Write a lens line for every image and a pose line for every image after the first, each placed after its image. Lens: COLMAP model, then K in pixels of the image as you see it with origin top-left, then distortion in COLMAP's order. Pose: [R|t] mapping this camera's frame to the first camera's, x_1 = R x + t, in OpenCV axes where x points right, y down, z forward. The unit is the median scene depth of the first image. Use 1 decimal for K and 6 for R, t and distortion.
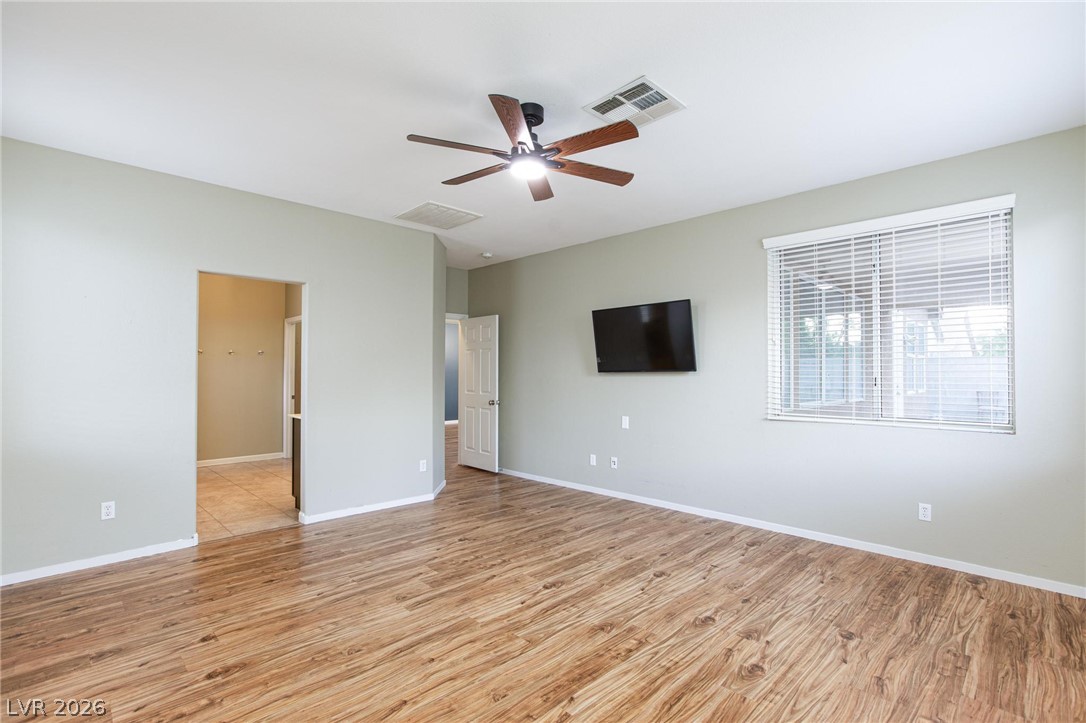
lens RADIAL K [[504.7, 0, 537.0], [0, 504.7, 362.4], [0, 0, 1]] dist [-0.034804, 0.023704]
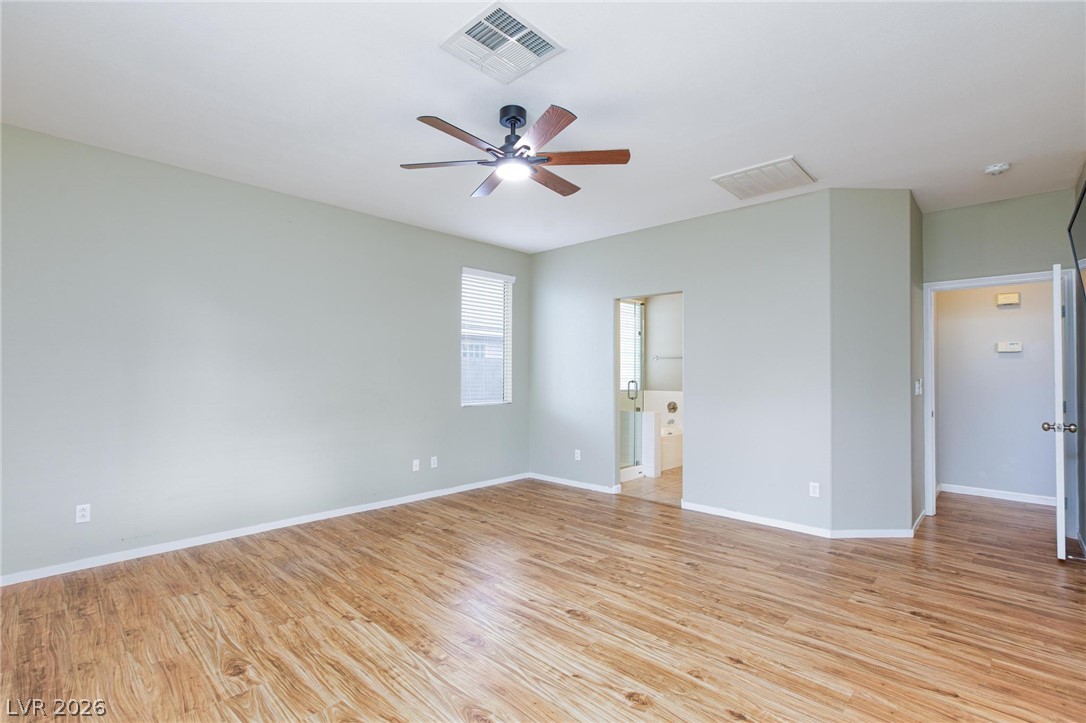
lens RADIAL K [[499.7, 0, 543.4], [0, 499.7, 367.0], [0, 0, 1]] dist [-0.038688, 0.024938]
pose [[0.041862, -0.013845, -0.999027, 0.891059], [0.018402, 0.999745, -0.013084, 0.024705], [0.998954, -0.017837, 0.042106, 0.910569]]
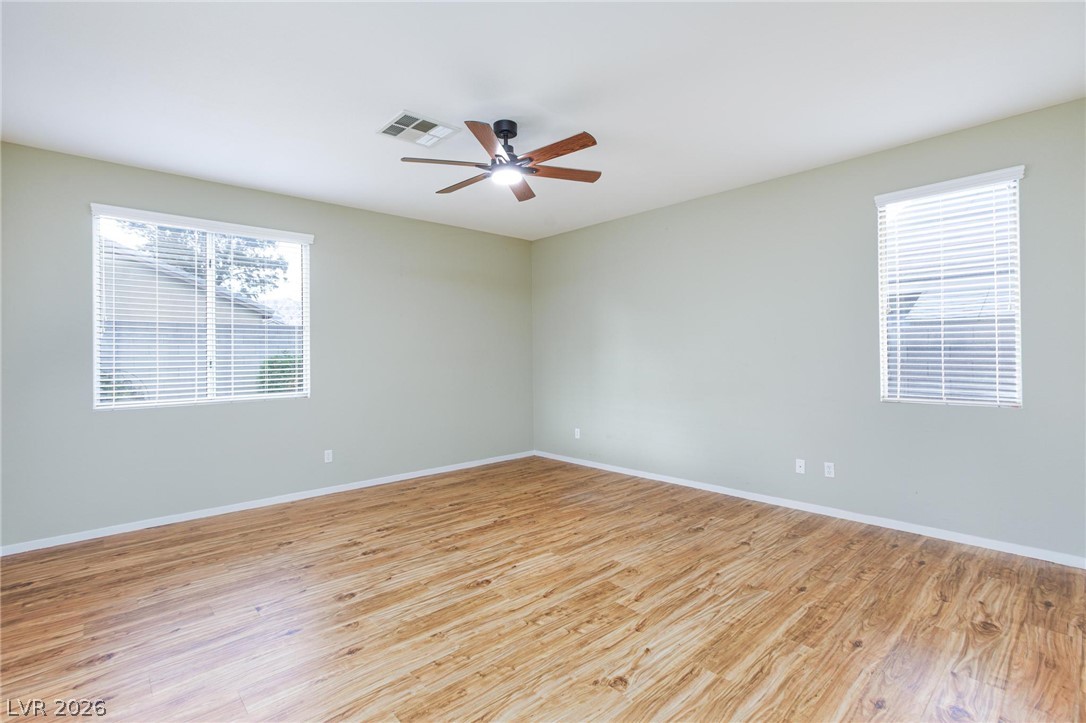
lens RADIAL K [[504.7, 0, 537.0], [0, 504.7, 362.4], [0, 0, 1]] dist [-0.034804, 0.023704]
pose [[-0.999314, 0.010149, 0.035609, -0.110117], [0.009780, 0.999897, -0.010547, 0.047985], [-0.035712, -0.010191, -0.999310, 1.916112]]
